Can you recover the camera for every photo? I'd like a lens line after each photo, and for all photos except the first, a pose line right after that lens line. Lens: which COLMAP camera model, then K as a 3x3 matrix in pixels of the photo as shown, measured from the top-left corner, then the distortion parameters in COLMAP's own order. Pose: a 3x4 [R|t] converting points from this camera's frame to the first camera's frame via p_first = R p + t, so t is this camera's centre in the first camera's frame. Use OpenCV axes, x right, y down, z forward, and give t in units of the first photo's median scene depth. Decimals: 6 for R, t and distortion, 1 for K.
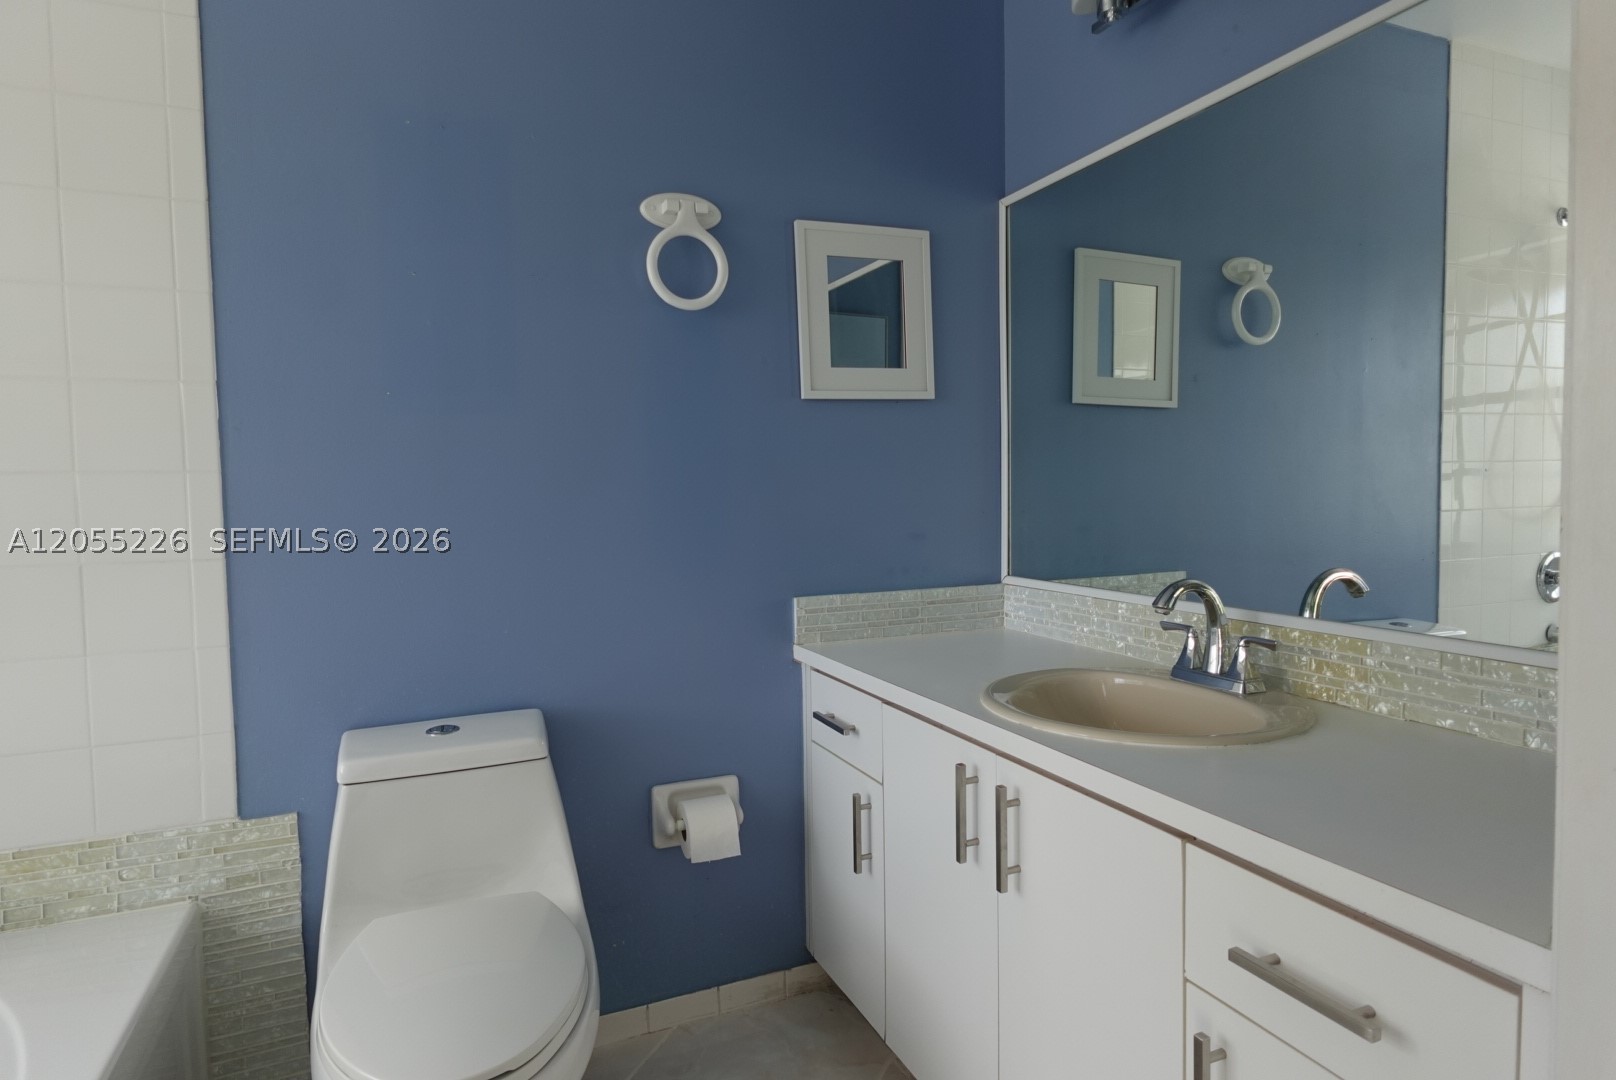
lens RADIAL K [[913.2, 0, 808.0], [0, 913.2, 540.0], [0, 0, 1]] dist [-0.003224, 0.003310]
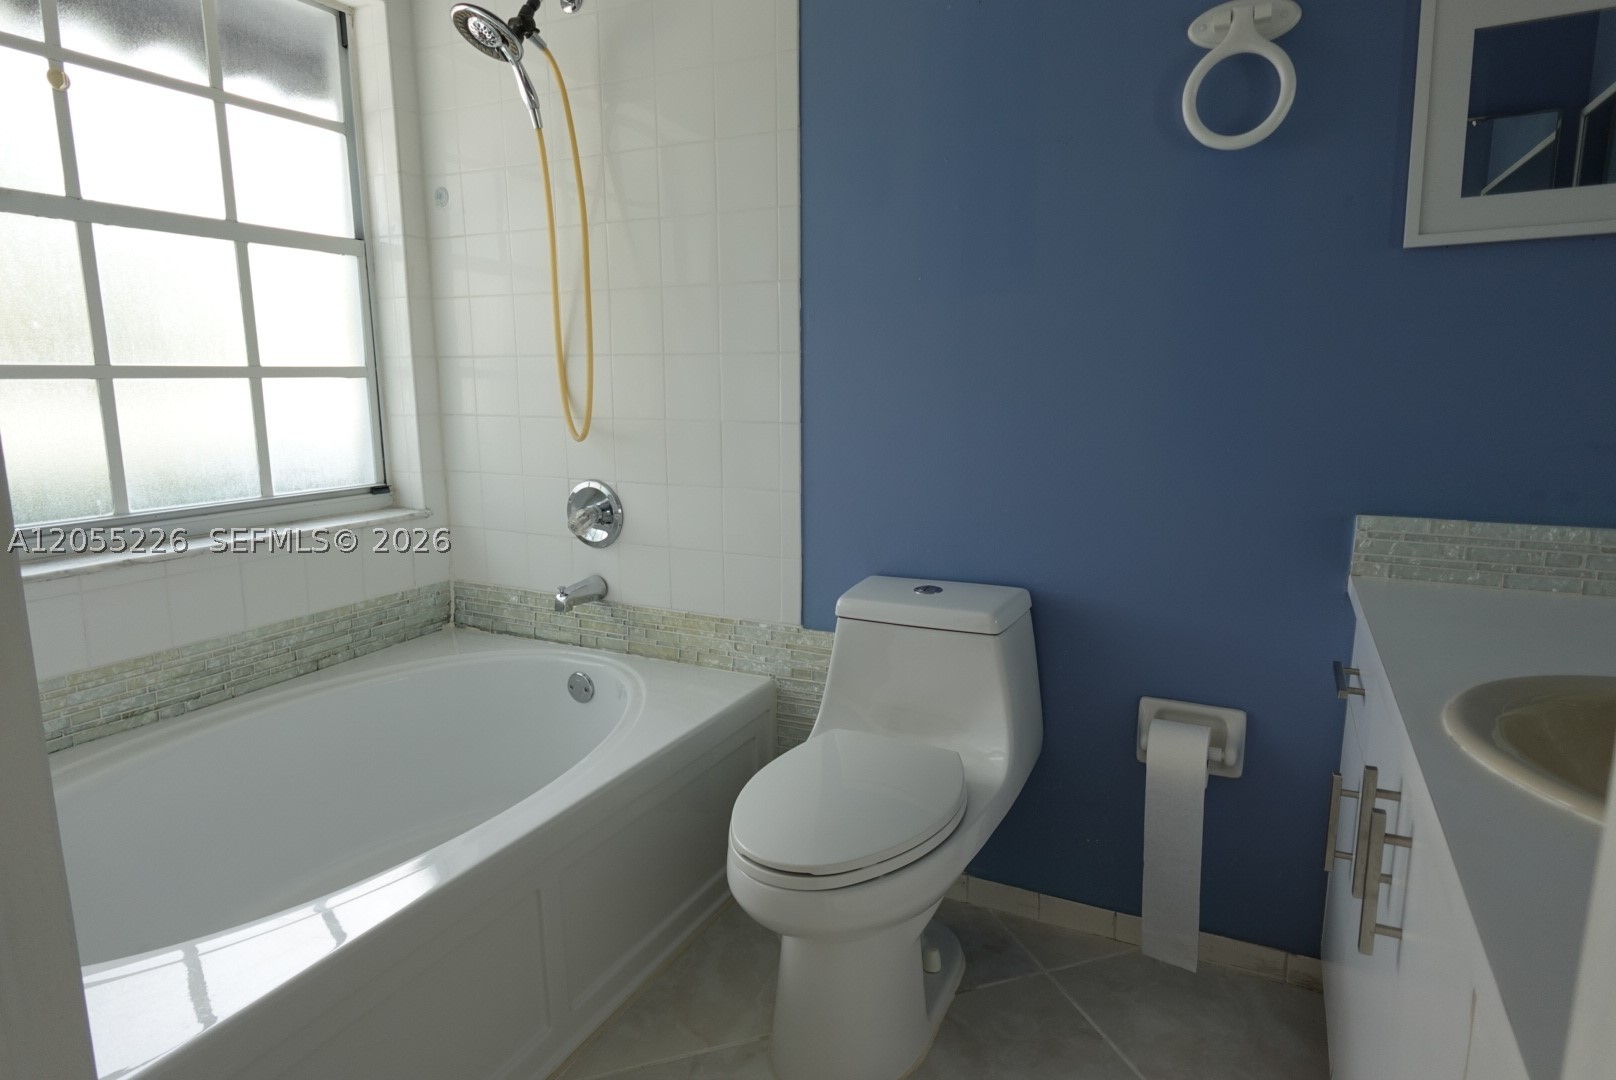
lens RADIAL K [[913.2, 0, 808.0], [0, 913.2, 540.0], [0, 0, 1]] dist [-0.003224, 0.003310]
pose [[0.645883, 0.149828, -0.748590, 0.329966], [-0.048469, 0.986622, 0.155651, -0.016983], [0.761896, -0.064249, 0.644505, 0.181297]]
